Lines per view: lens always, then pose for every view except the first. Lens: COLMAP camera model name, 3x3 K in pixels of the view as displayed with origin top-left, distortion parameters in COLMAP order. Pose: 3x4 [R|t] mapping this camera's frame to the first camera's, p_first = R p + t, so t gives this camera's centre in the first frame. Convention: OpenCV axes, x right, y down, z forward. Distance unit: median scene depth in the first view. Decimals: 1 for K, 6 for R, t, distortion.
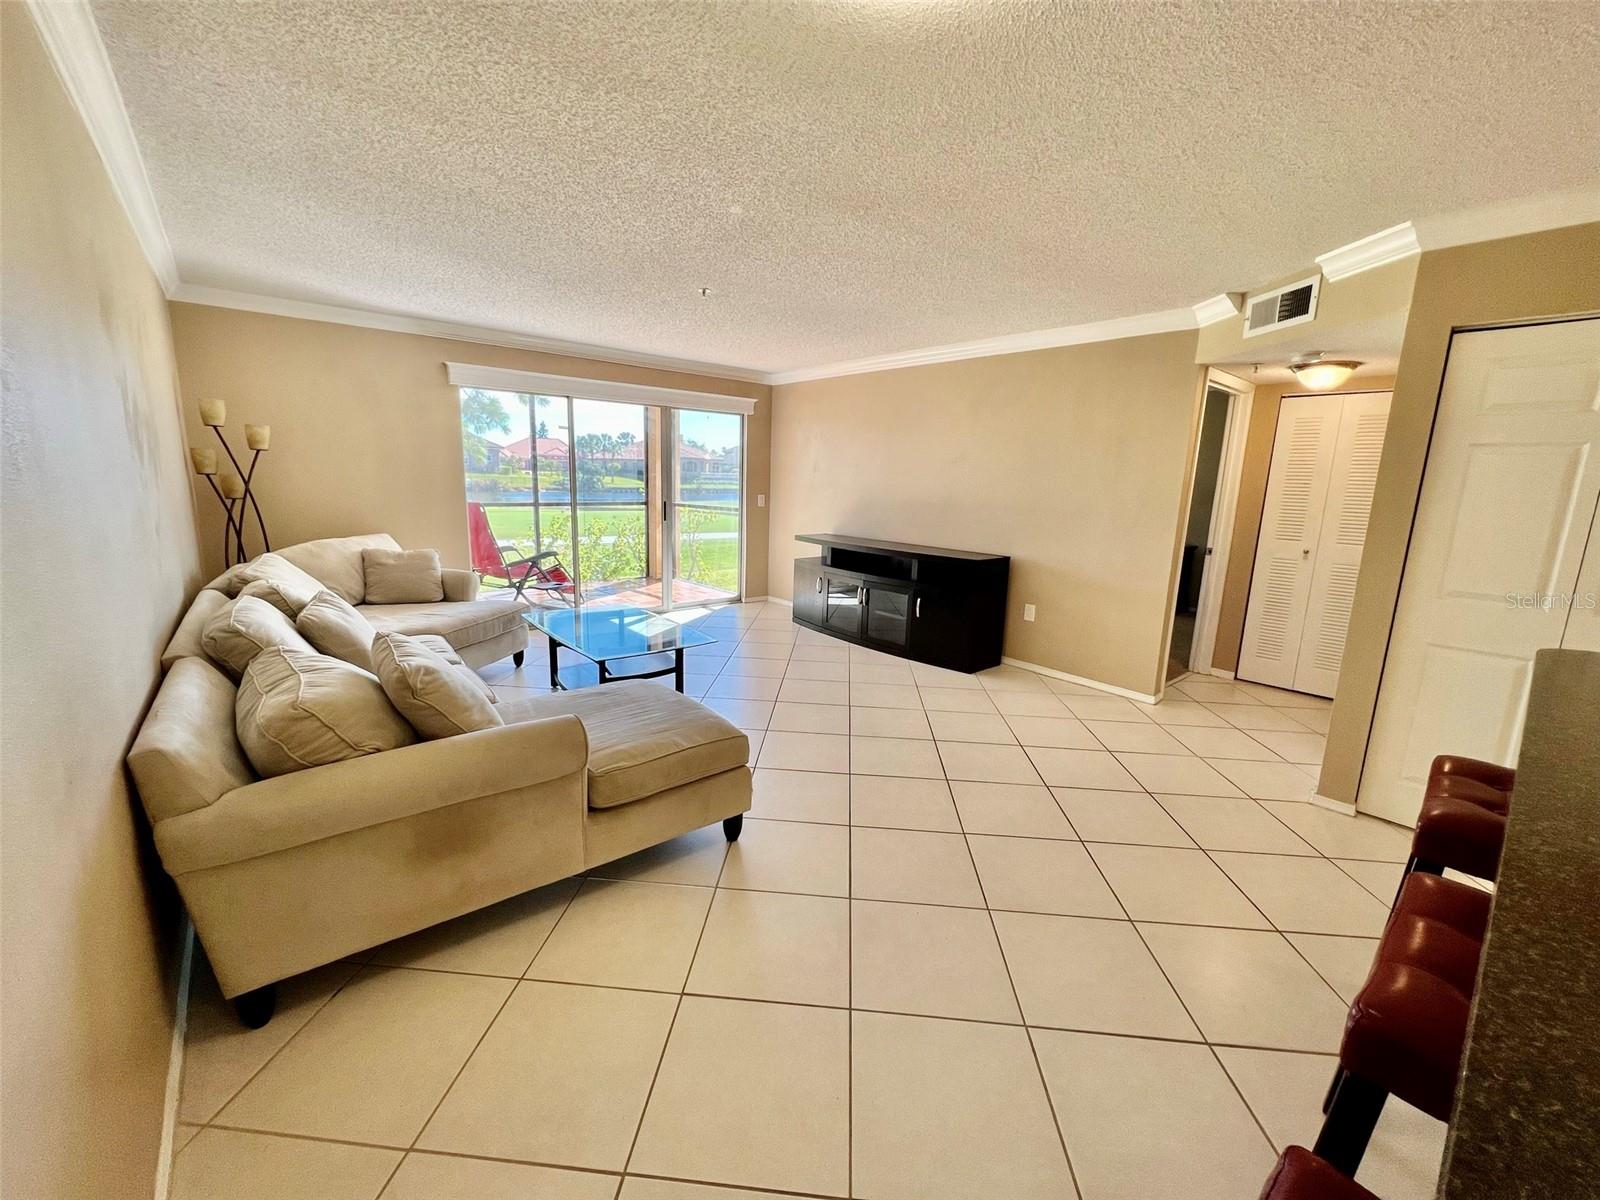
lens RADIAL K [[627.7, 0, 800.8], [0, 627.7, 609.4], [0, 0, 1]] dist [-0.003352, -0.000324]
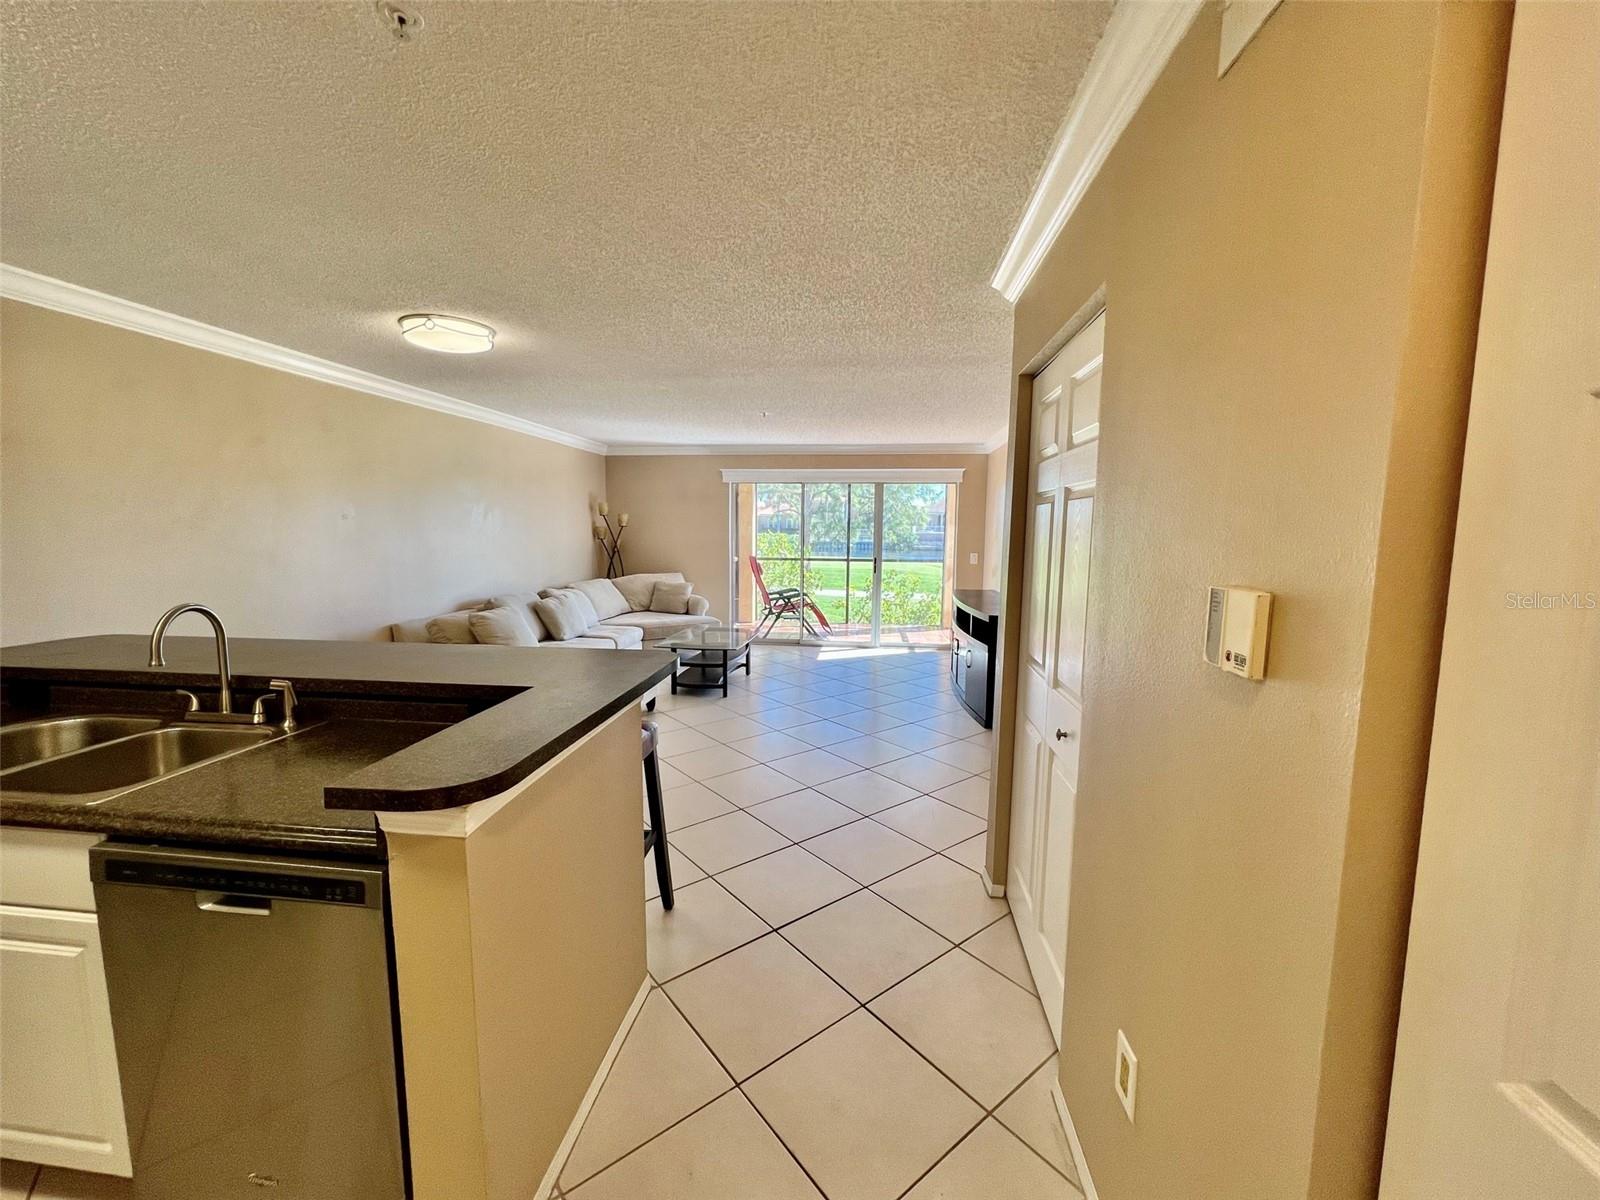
lens RADIAL K [[627.7, 0, 785.6], [0, 627.7, 597.7], [0, 0, 1]] dist [-0.003352, -0.000324]
pose [[0.690501, 0.057898, -0.721011, 0.729448], [-0.138915, 0.988851, -0.053631, -0.004671], [0.709867, 0.137191, 0.690845, 0.046181]]
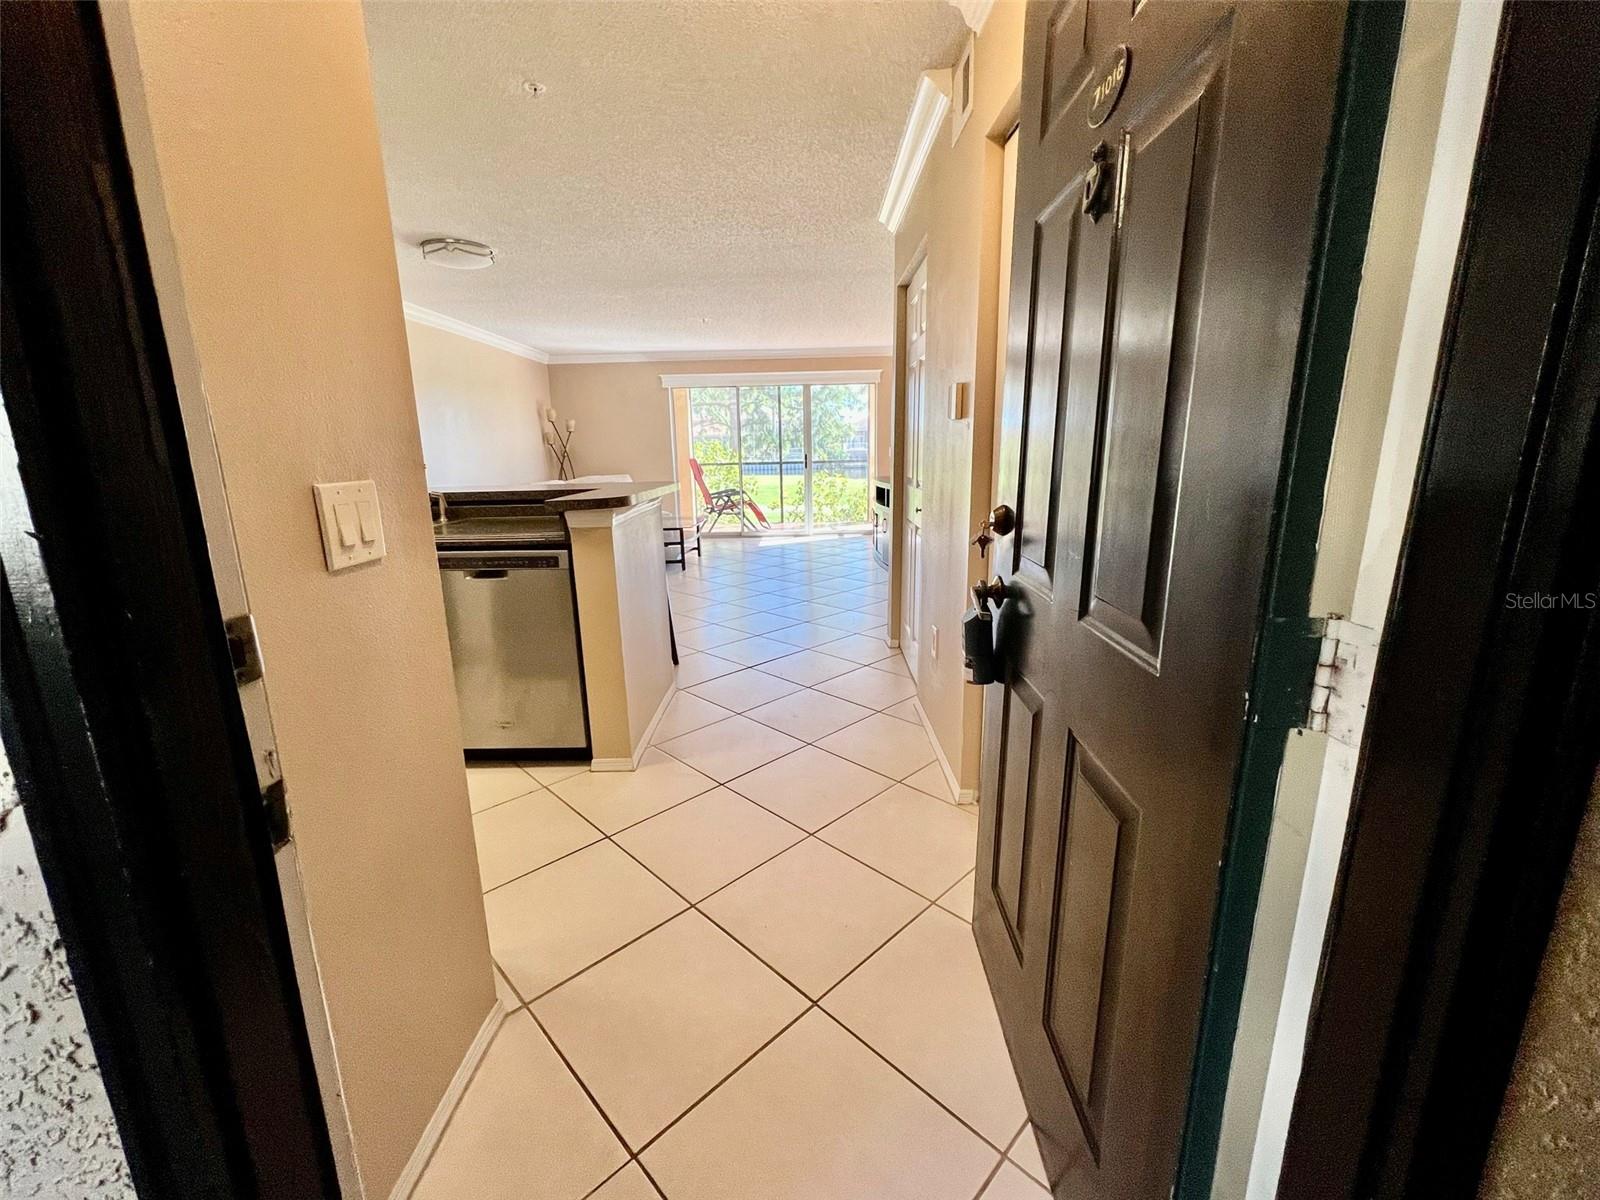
lens RADIAL K [[651.2, 0, 784.0], [0, 651.2, 591.7], [0, 0, 1]] dist [-0.003834, -0.000173]
pose [[0.764305, 0.093721, -0.638008, 0.895547], [-0.089076, 0.995242, 0.039489, 0.098663], [0.638673, 0.026650, 0.769017, -0.149334]]
